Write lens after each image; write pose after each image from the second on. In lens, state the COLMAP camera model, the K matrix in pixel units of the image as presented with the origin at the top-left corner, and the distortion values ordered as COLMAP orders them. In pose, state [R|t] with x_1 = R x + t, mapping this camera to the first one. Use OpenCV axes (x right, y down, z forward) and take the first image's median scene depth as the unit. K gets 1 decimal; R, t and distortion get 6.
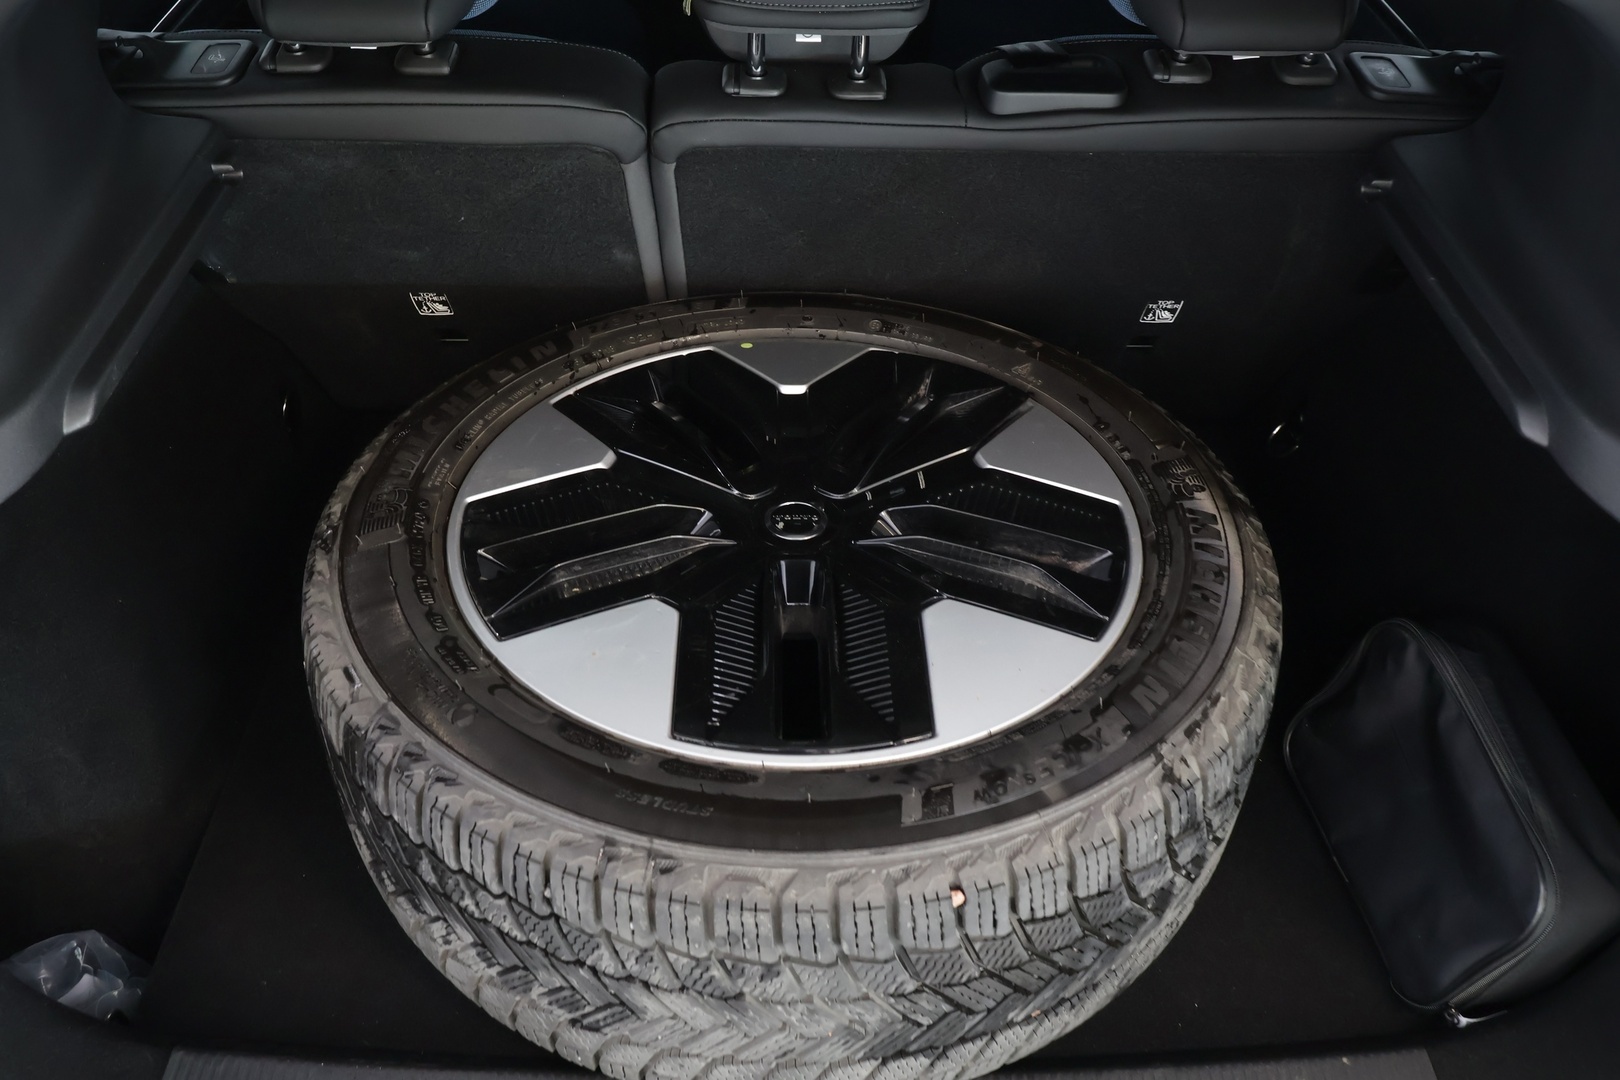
lens RADIAL K [[1250.5, 0, 810.0], [0, 1250.5, 540.0], [0, 0, 1]] dist [-0.008772, -0.000223]
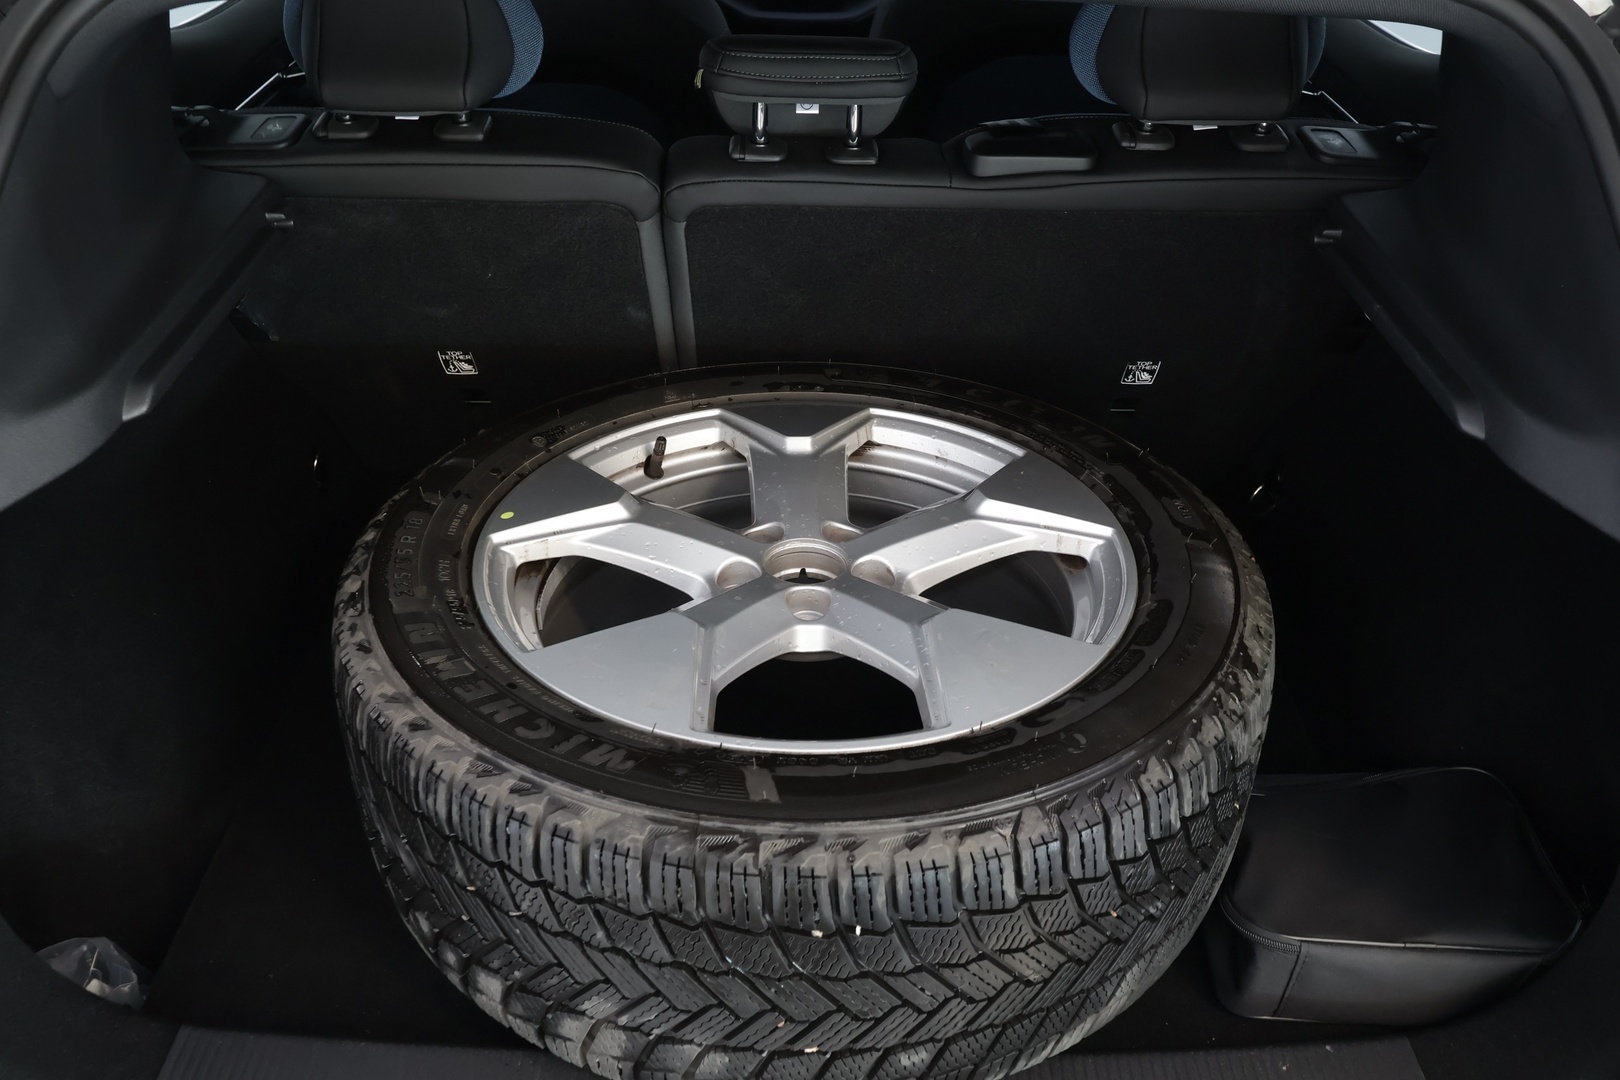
lens RADIAL K [[1250.5, 0, 810.0], [0, 1250.5, 540.0], [0, 0, 1]] dist [-0.008772, -0.000223]
pose [[0.999929, 0.003534, -0.011369, 0.014722], [-0.004910, 0.992339, -0.123446, 0.111821], [0.010846, 0.123493, 0.992286, -0.051546]]
